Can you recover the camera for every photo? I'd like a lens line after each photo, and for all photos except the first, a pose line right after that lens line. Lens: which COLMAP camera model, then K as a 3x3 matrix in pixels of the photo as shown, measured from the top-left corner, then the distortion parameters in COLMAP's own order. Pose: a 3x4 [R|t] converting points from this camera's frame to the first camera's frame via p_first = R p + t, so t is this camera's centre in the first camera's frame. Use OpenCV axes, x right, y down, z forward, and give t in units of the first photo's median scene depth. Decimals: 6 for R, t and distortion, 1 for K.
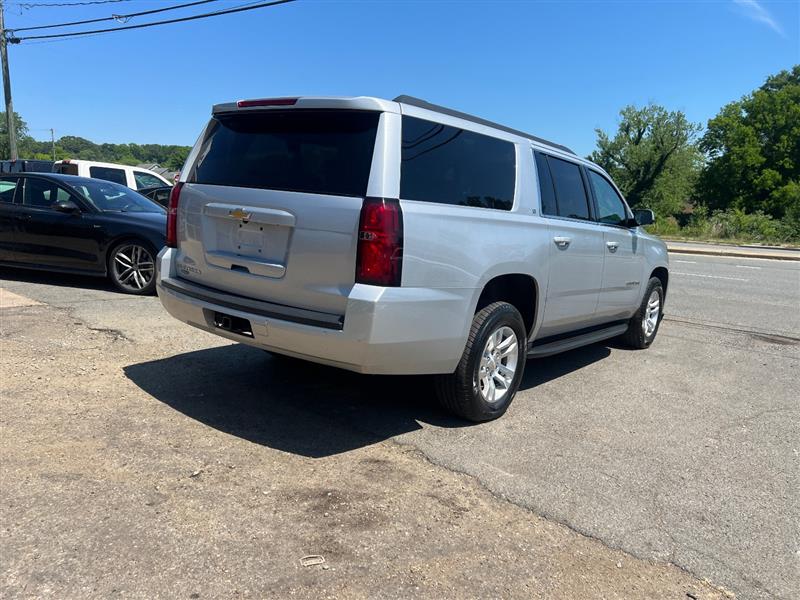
lens RADIAL K [[600.6, 0, 406.2], [0, 600.6, 299.8], [0, 0, 1]] dist [0.058057, -0.073964]
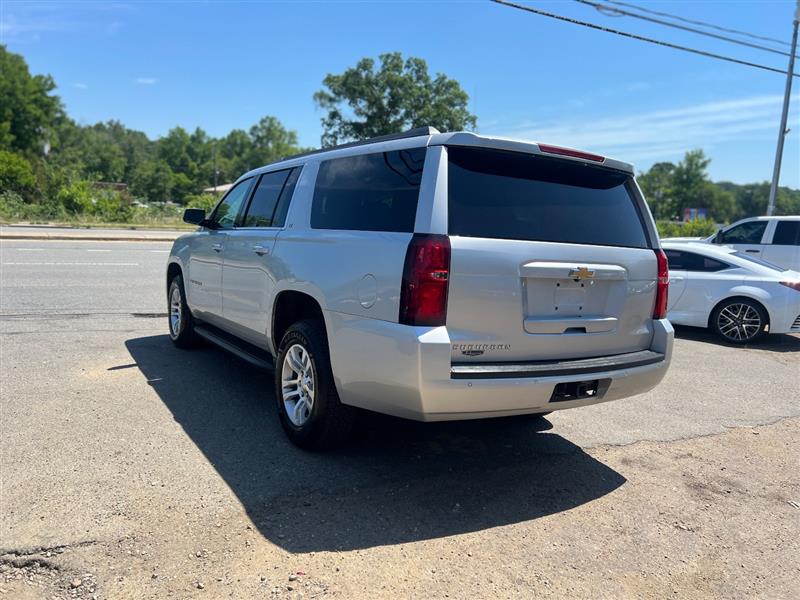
lens RADIAL K [[600.6, 0, 406.2], [0, 600.6, 299.8], [0, 0, 1]] dist [0.058057, -0.073964]
pose [[0.343108, -0.154623, 0.926482, -1.242177], [0.108424, 0.986284, 0.124450, -0.246744], [-0.933017, 0.057753, 0.355167, 0.924763]]
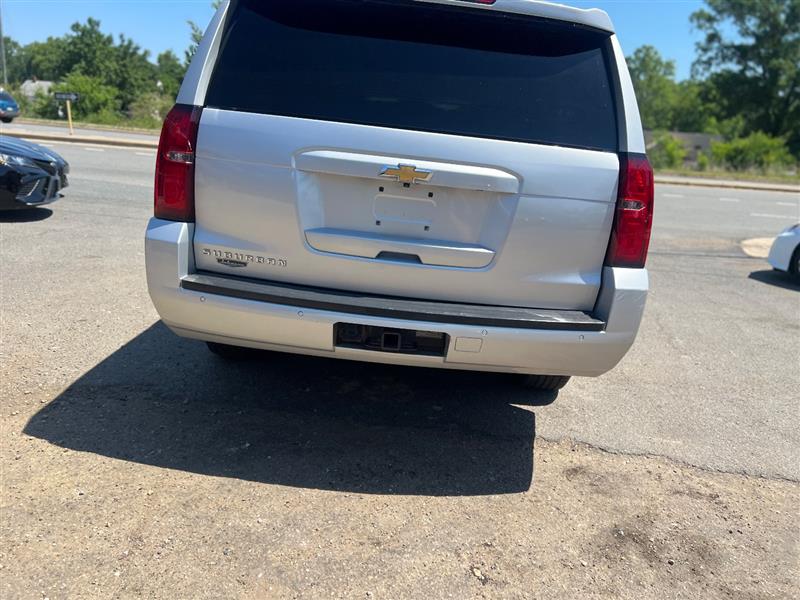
lens RADIAL K [[600.6, 0, 406.2], [0, 600.6, 299.8], [0, 0, 1]] dist [0.058057, -0.073964]
pose [[0.799239, -0.145797, 0.583062, -0.669018], [0.053424, 0.983524, 0.172702, -0.120093], [-0.598635, -0.106880, 0.793860, 0.477894]]
